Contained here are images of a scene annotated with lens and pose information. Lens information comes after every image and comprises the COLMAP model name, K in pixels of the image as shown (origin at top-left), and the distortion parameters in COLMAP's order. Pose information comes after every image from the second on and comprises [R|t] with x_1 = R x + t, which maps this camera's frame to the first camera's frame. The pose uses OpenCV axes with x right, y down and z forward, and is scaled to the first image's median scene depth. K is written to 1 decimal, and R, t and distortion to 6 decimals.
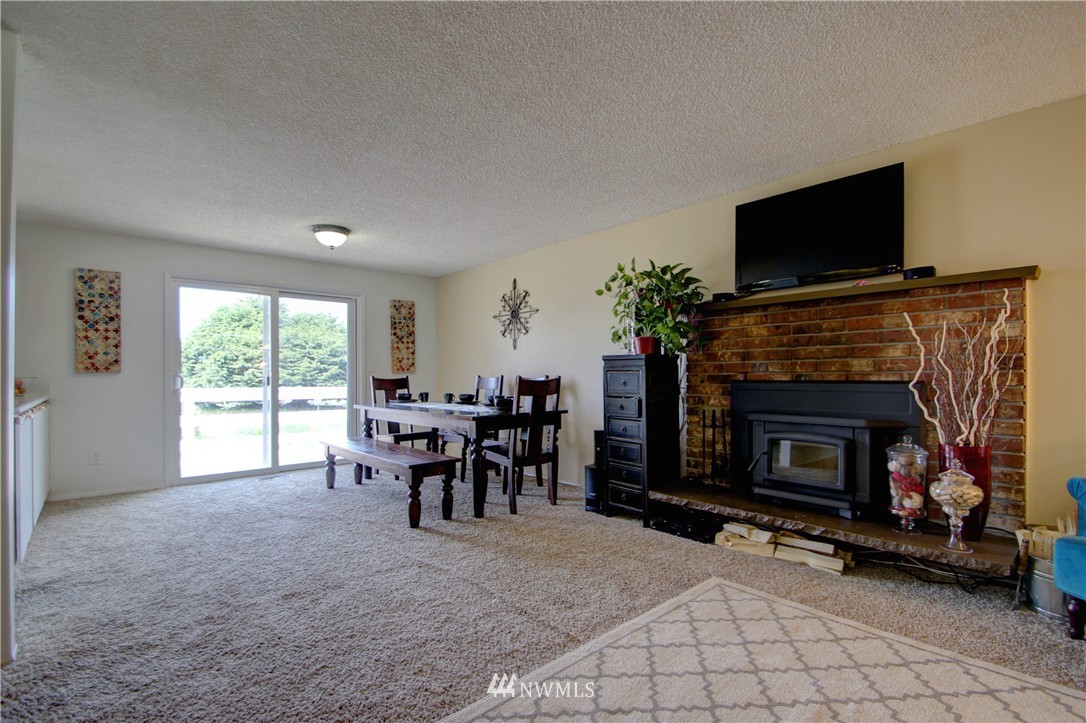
lens RADIAL K [[504.3, 0, 554.4], [0, 504.3, 374.9], [0, 0, 1]] dist [0.009232, -0.014009]
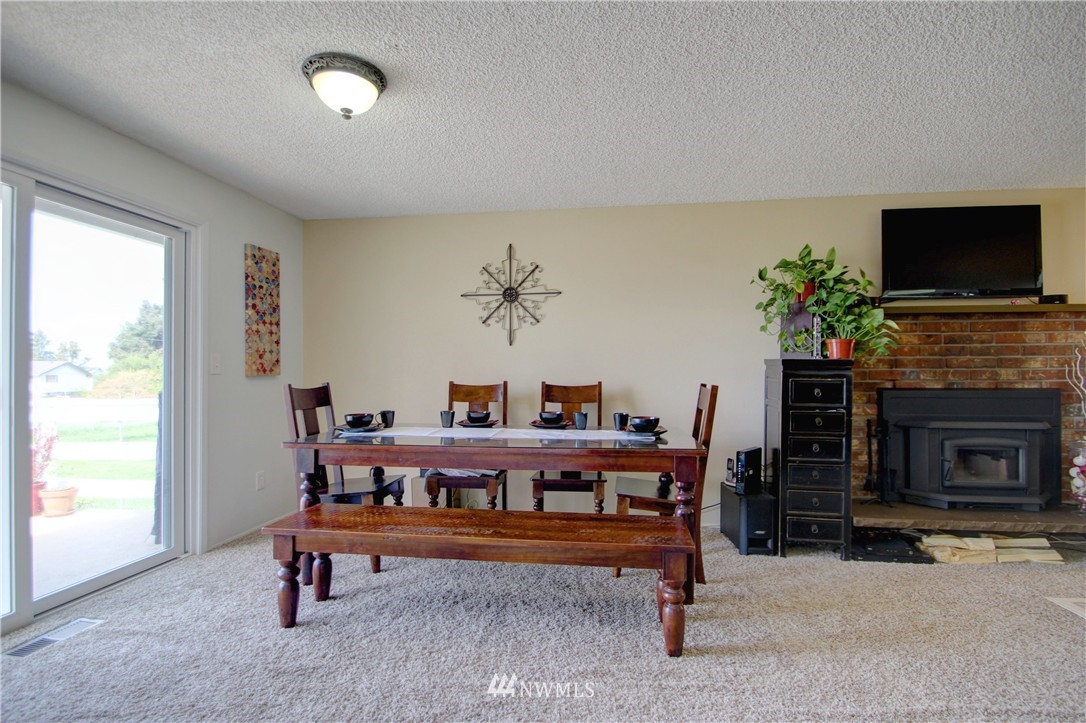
lens RADIAL K [[504.3, 0, 552.7], [0, 504.3, 372.7], [0, 0, 1]] dist [0.009232, -0.014009]
pose [[0.769069, 0.006108, 0.639137, -0.705003], [-0.002881, 0.999977, -0.006090, -0.010274], [-0.639160, 0.002843, 0.769069, 0.612695]]
